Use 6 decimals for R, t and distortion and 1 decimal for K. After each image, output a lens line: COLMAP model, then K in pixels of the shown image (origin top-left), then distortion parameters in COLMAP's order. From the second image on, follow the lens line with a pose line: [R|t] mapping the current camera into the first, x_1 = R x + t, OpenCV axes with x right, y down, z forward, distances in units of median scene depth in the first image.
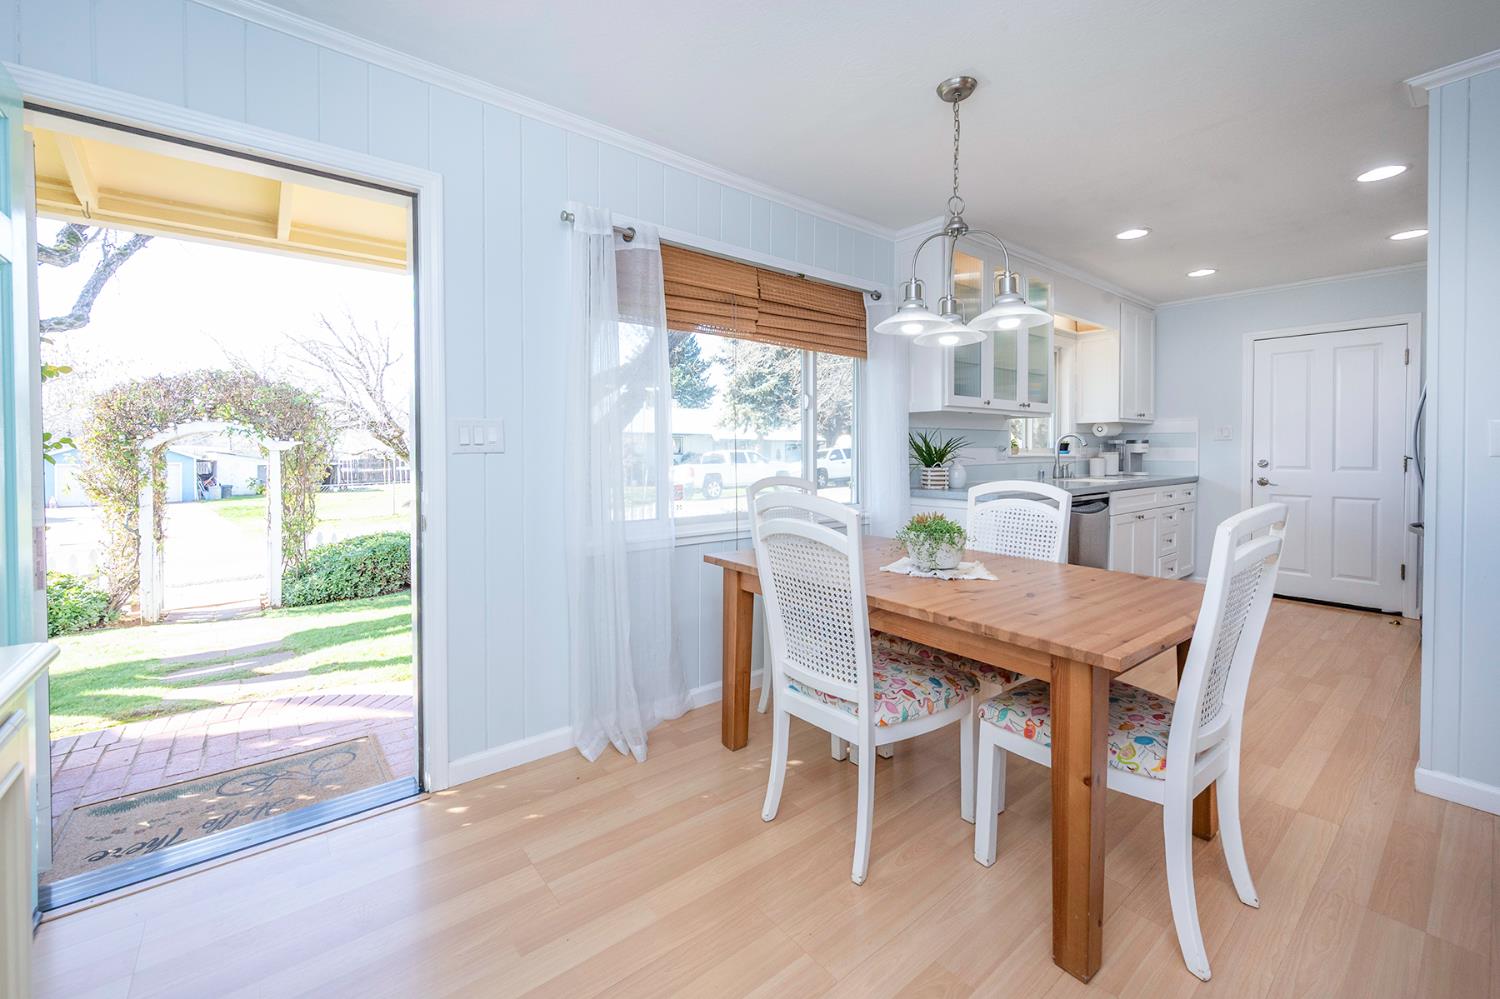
lens RADIAL K [[603.0, 0, 725.3], [0, 603.0, 456.0], [0, 0, 1]] dist [0.000414, -0.000169]
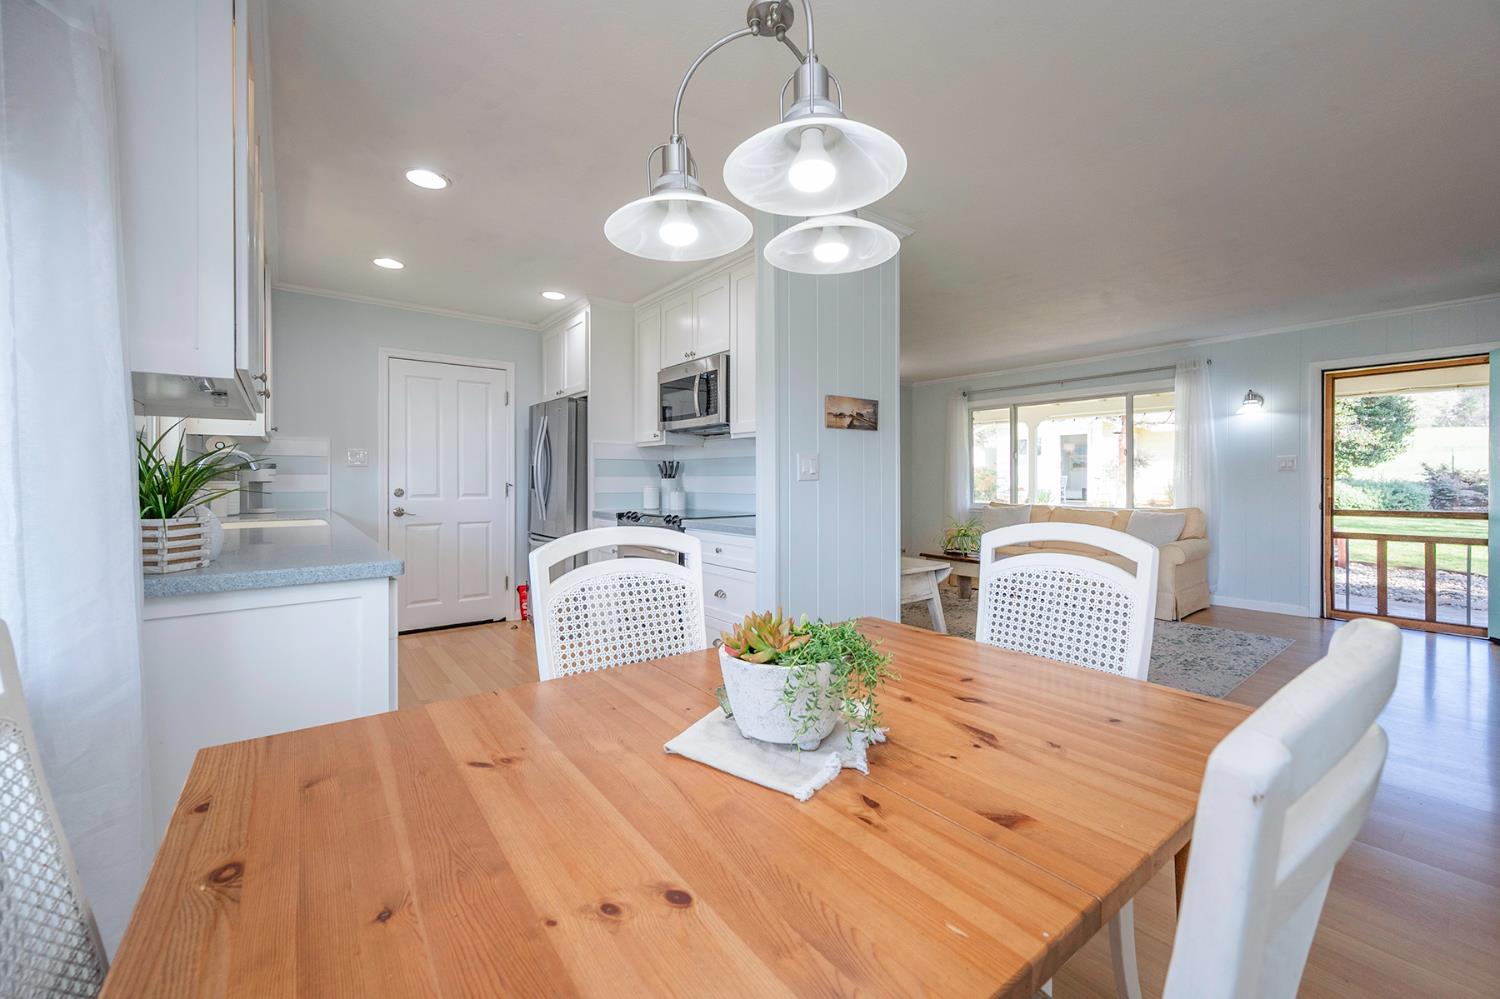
lens RADIAL K [[607.1, 0, 758.6], [0, 607.1, 480.2], [0, 0, 1]] dist [0.000504, -0.000091]
pose [[-0.019160, -0.001963, 0.999815, -0.048107], [0.011960, 0.999926, 0.002192, -0.001553], [-0.999745, 0.012000, -0.019135, 0.466850]]
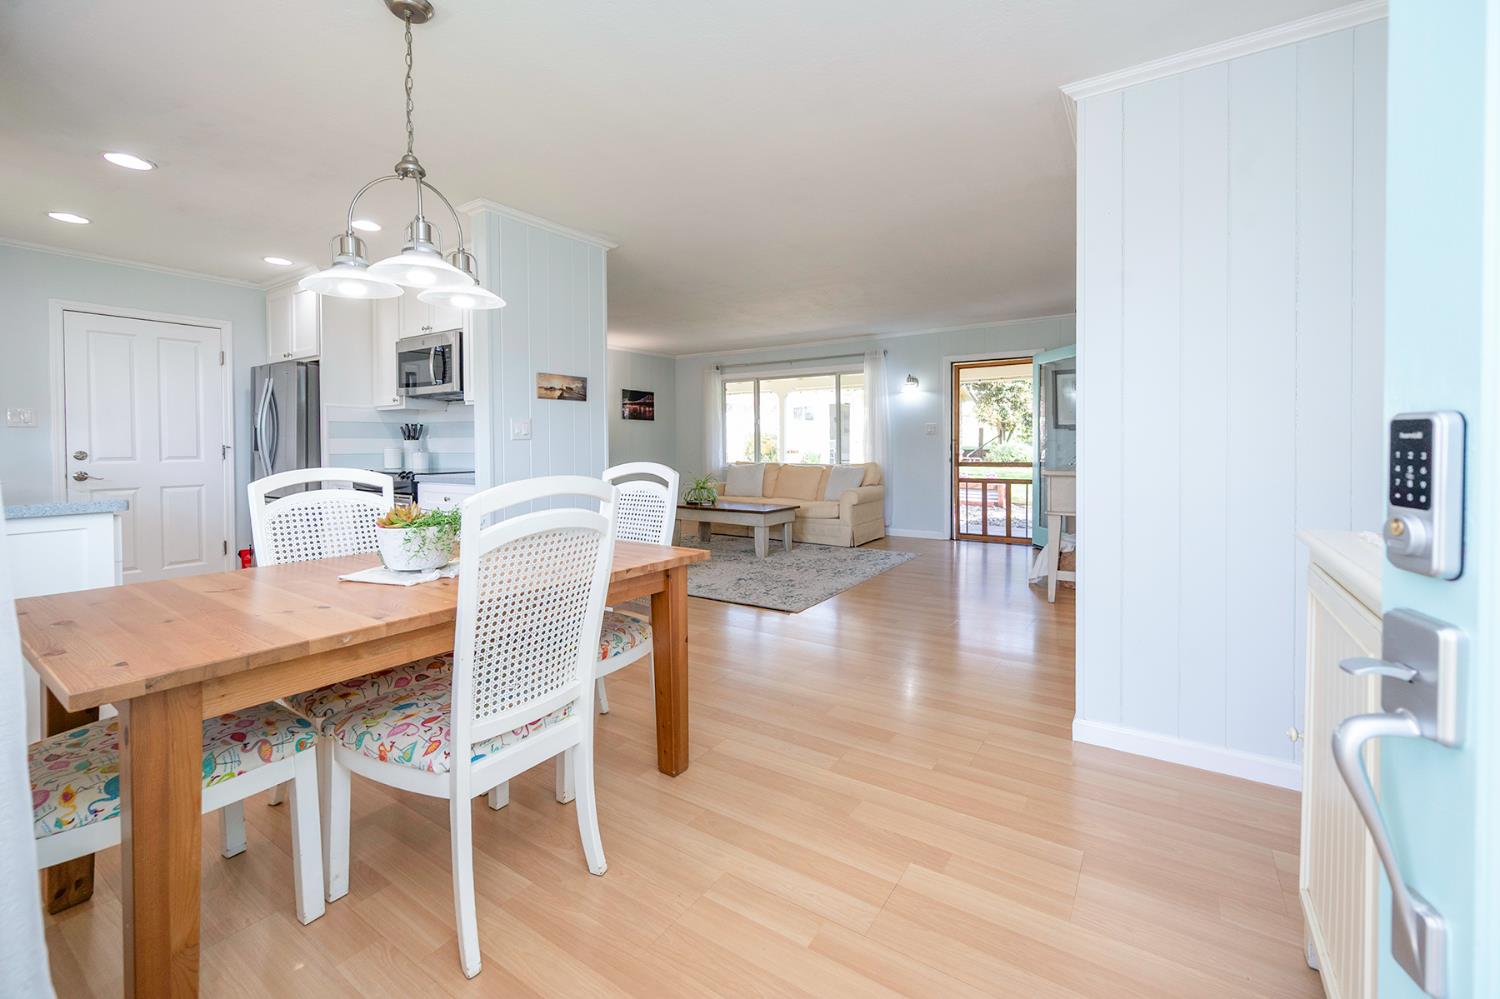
lens RADIAL K [[616.4, 0, 782.3], [0, 616.4, 454.6], [0, 0, 1]] dist [-0.000748, -0.000761]
pose [[-0.357432, -0.015086, 0.933817, -0.284385], [0.014627, 0.999656, 0.021748, 0.006982], [-0.933825, 0.021432, -0.357088, 0.378159]]
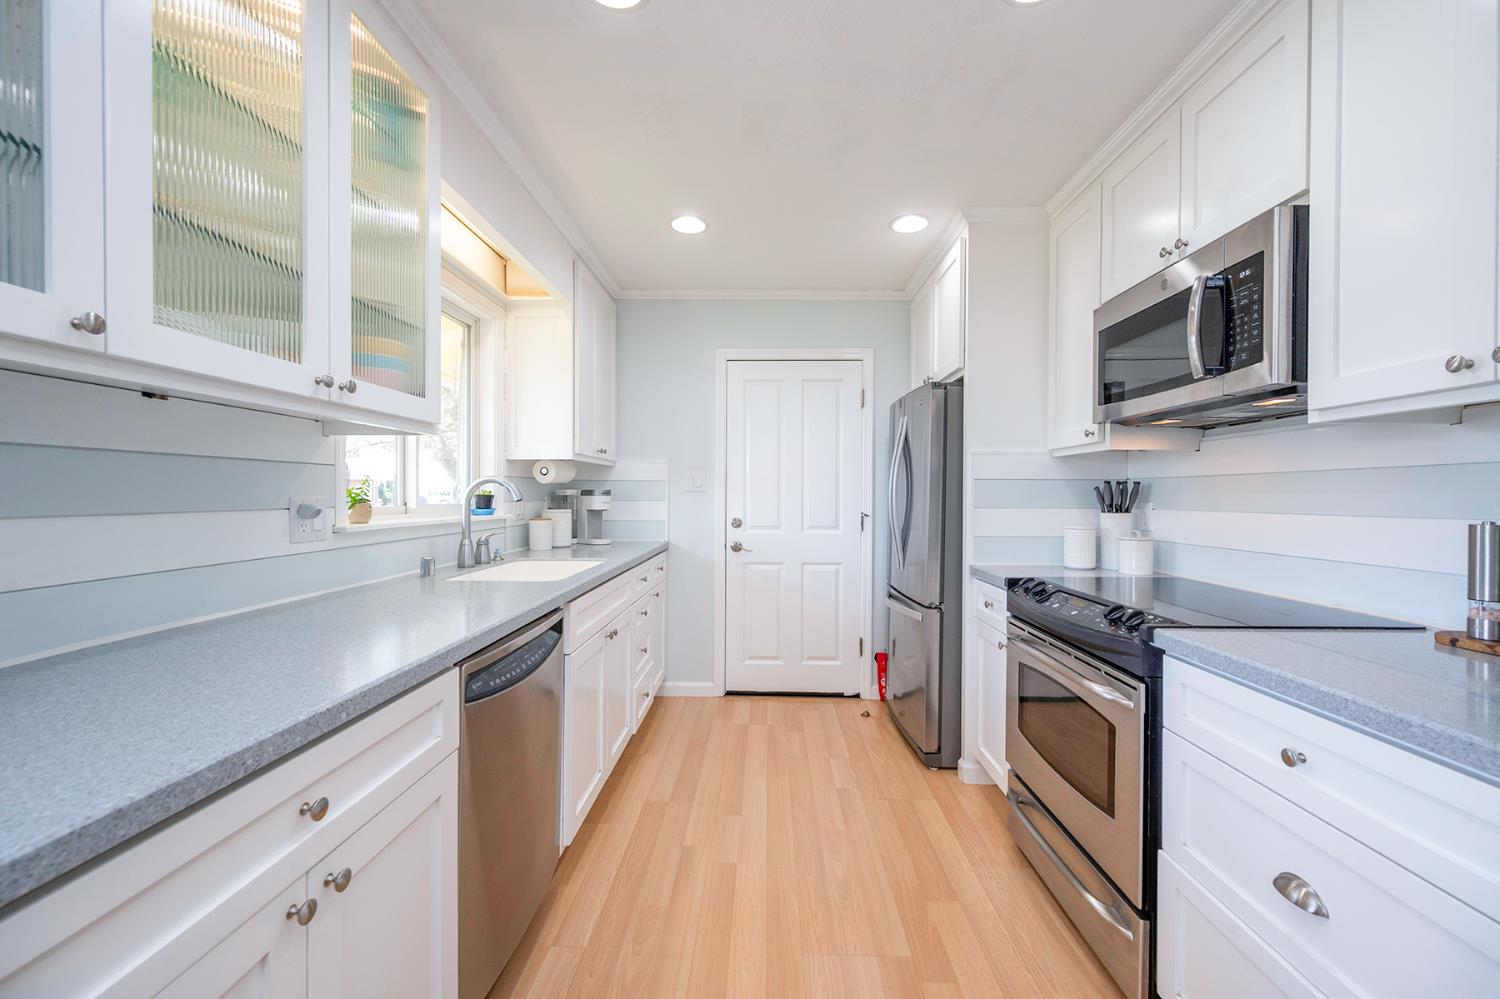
lens RADIAL K [[590.8, 0, 748.6], [0, 590.8, 498.4], [0, 0, 1]] dist [0.001364, 0.000002]
pose [[0.631929, -0.002194, 0.775023, 0.320882], [0.005327, 0.999985, -0.001512, -0.017250], [-0.775008, 0.005084, 0.631931, 0.514688]]
